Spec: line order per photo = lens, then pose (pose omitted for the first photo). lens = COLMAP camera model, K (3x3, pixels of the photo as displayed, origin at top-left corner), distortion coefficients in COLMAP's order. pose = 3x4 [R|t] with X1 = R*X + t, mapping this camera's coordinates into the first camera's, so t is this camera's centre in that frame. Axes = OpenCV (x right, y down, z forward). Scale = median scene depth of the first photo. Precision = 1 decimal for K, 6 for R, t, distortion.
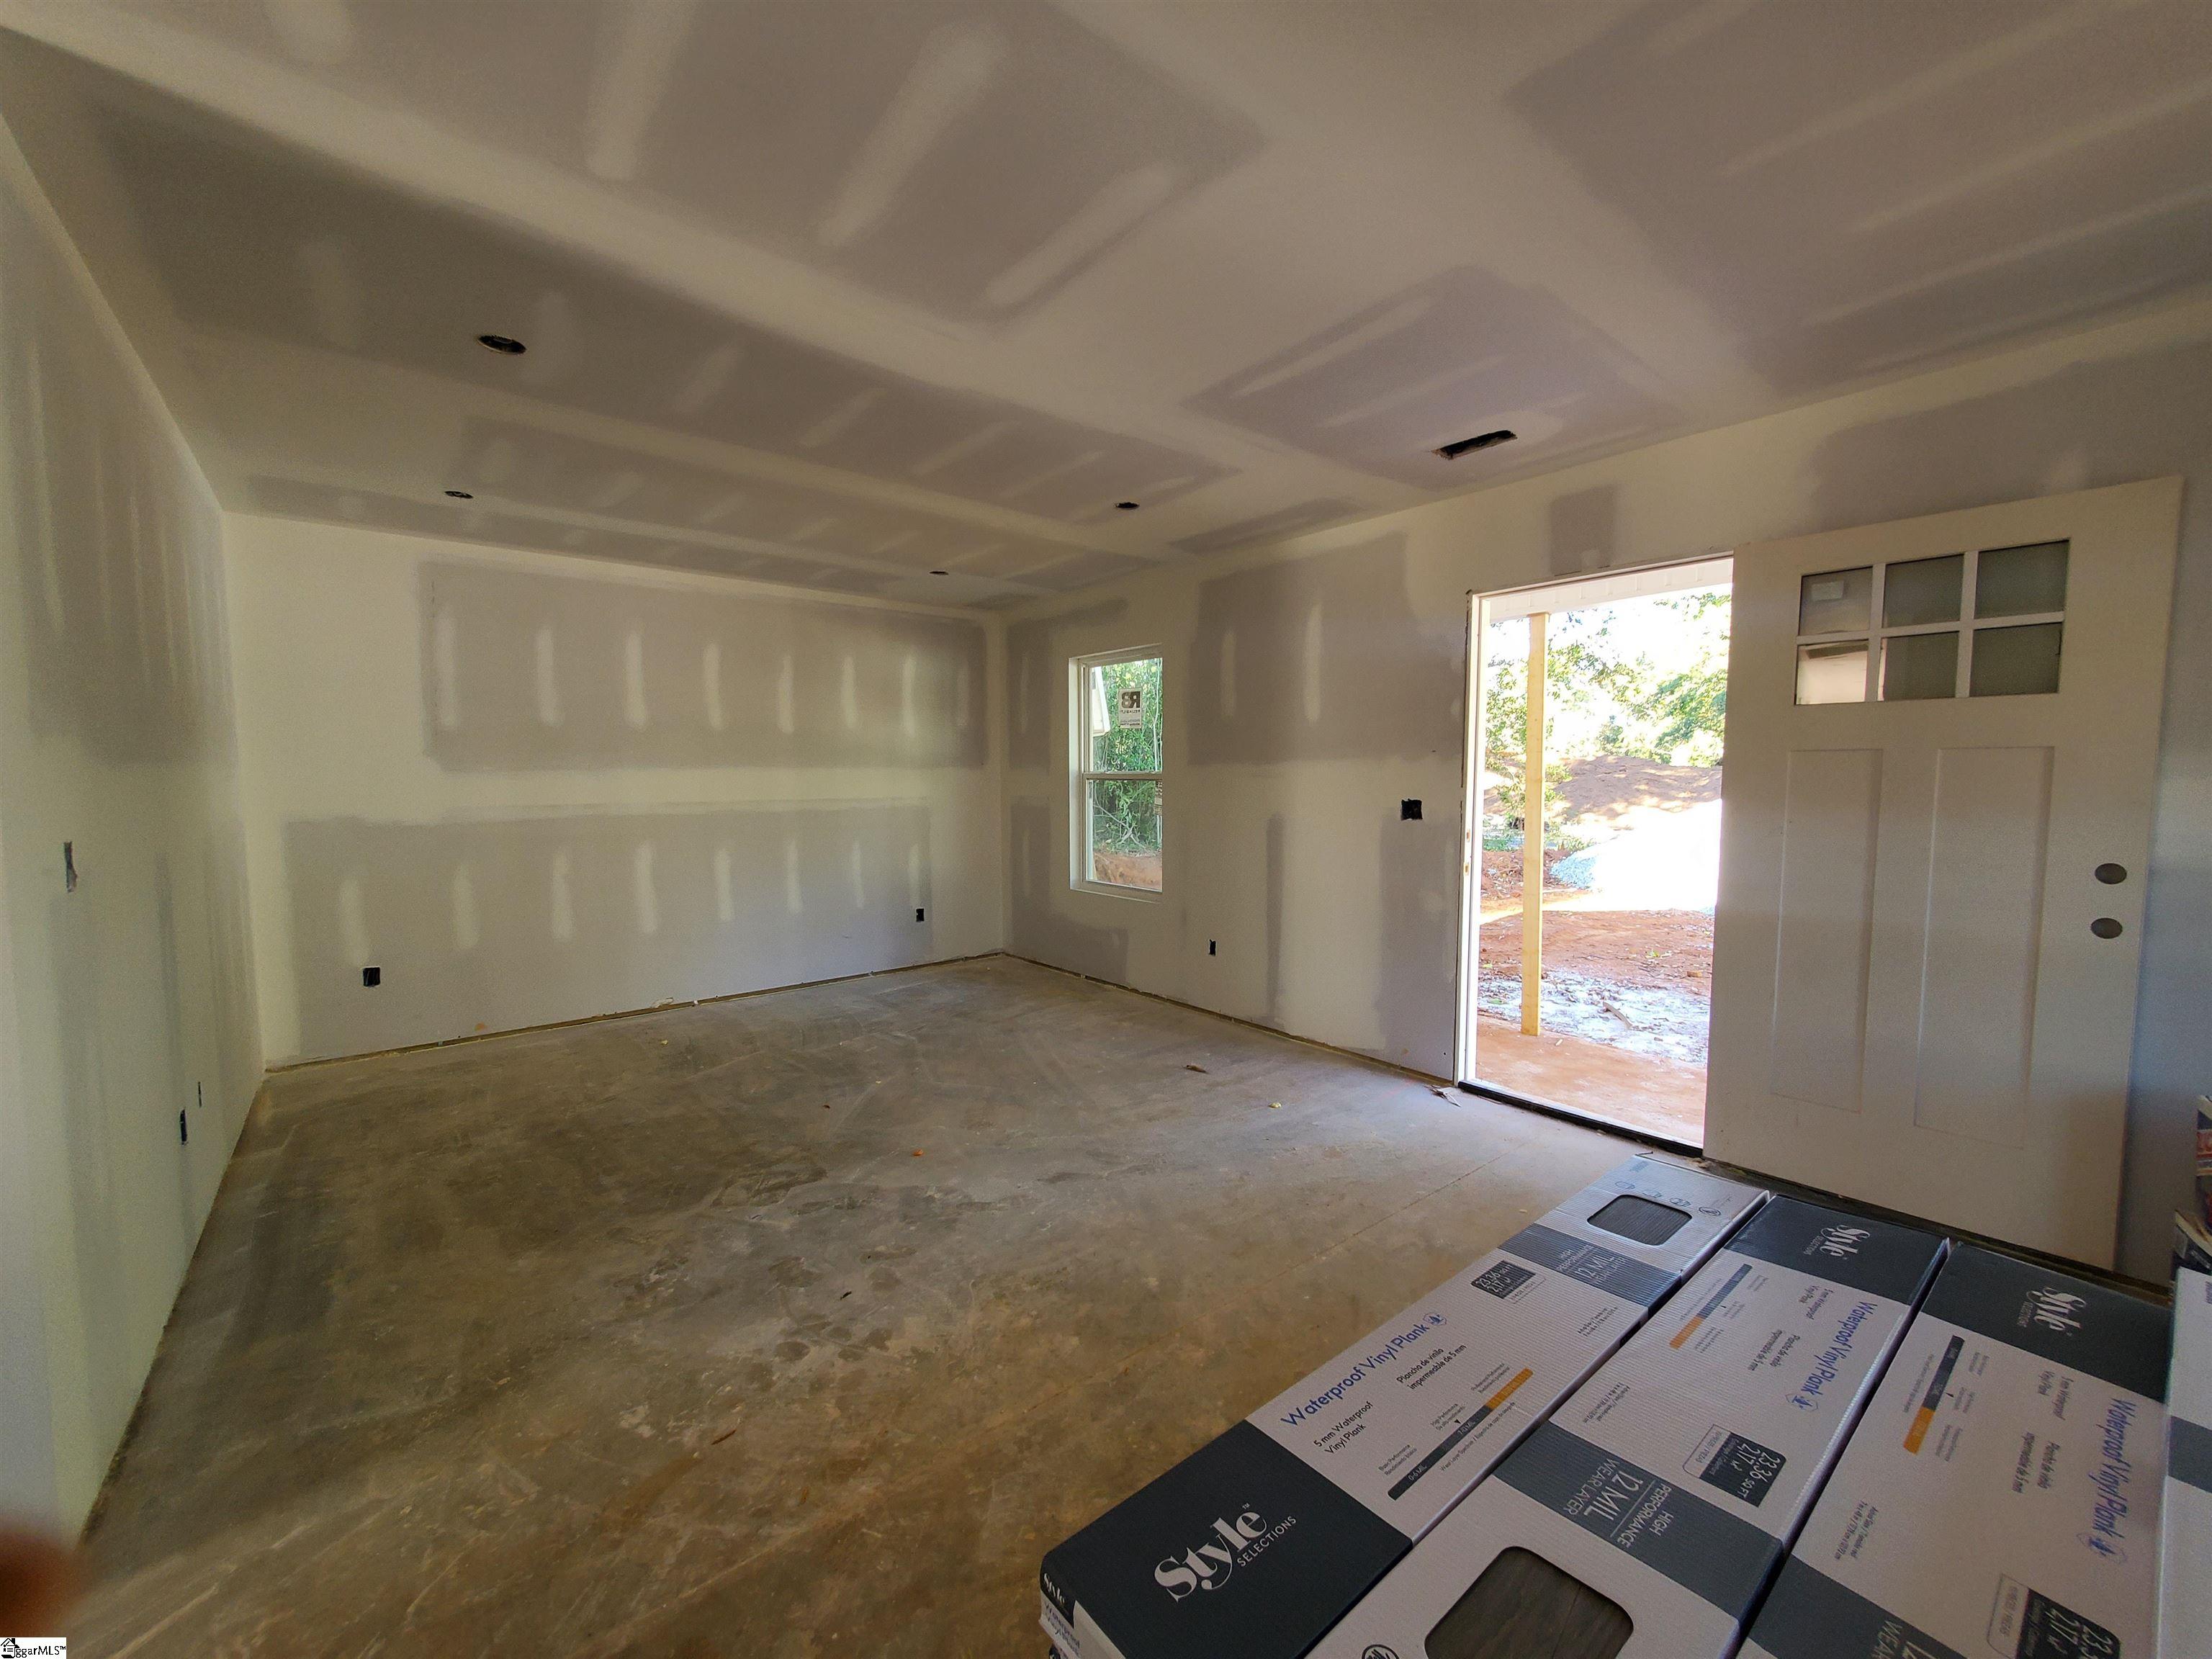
lens RADIAL K [[891.9, 0, 1101.4], [0, 891.9, 820.7], [0, 0, 1]] dist [-0.000870, -0.000134]
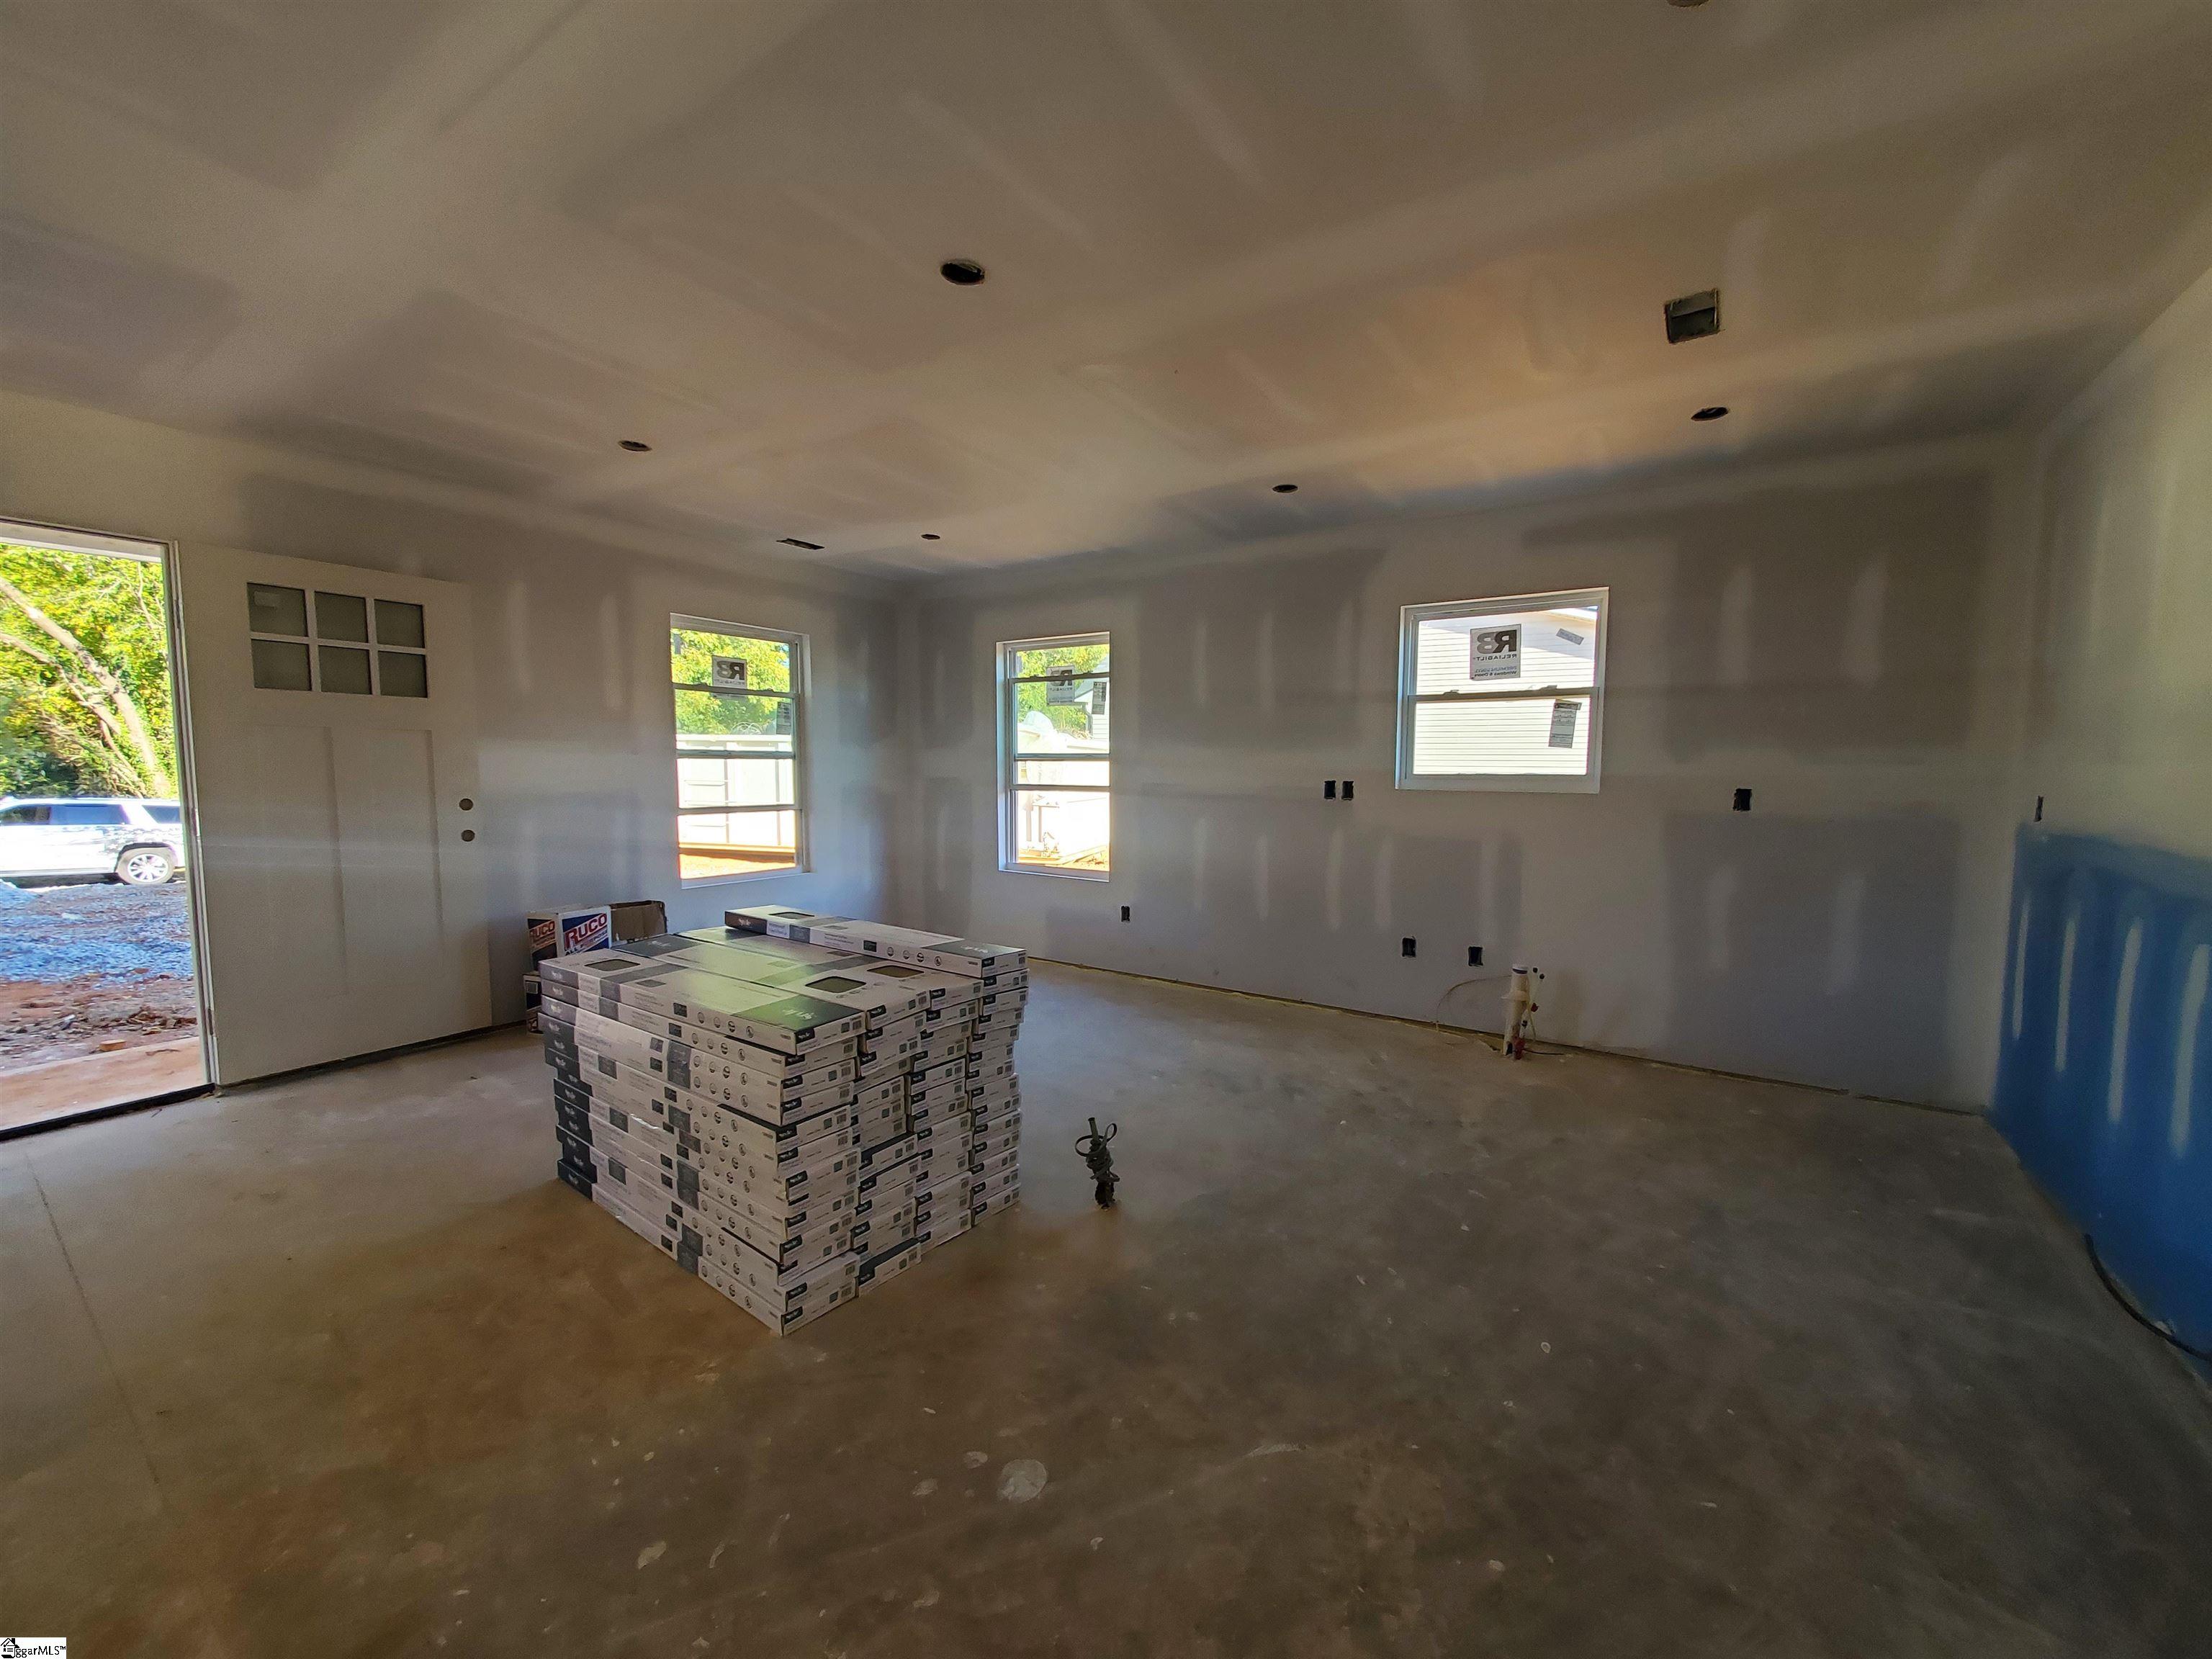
lens RADIAL K [[891.9, 0, 1099.1], [0, 891.9, 841.2], [0, 0, 1]] dist [-0.000870, -0.000134]
pose [[-0.279825, -0.072284, 0.957326, -0.859823], [0.063255, 0.993607, 0.093513, 0.043629], [-0.957965, 0.086723, -0.273464, 0.274328]]
